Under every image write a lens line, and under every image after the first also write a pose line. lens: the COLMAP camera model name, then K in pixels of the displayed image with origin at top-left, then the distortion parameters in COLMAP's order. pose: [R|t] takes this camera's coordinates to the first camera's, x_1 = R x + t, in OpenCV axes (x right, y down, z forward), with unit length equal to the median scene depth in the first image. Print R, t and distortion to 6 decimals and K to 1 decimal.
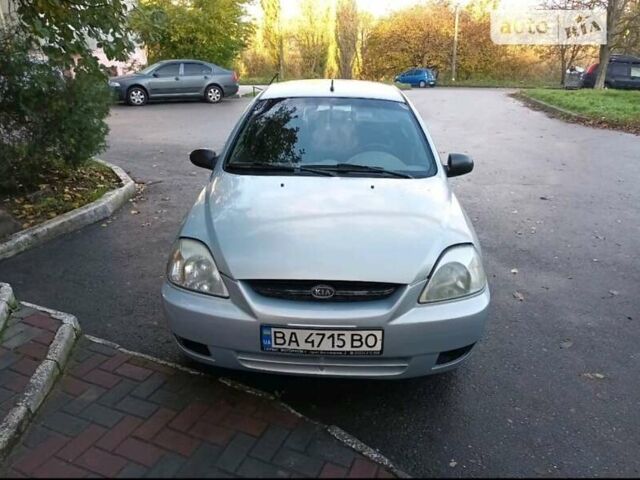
lens RADIAL K [[466.2, 0, 322.3], [0, 466.2, 250.0], [0, 0, 1]] dist [0.035119, -0.035467]
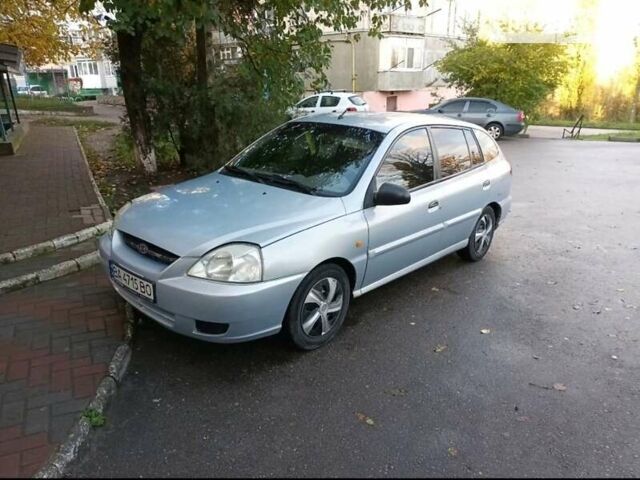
lens RADIAL K [[466.2, 0, 322.3], [0, 466.2, 250.0], [0, 0, 1]] dist [0.035119, -0.035467]
pose [[0.777557, 0.220432, -0.588911, 0.135622], [-0.263038, 0.964687, 0.013788, -0.007205], [0.571154, 0.144185, 0.808081, 0.019479]]
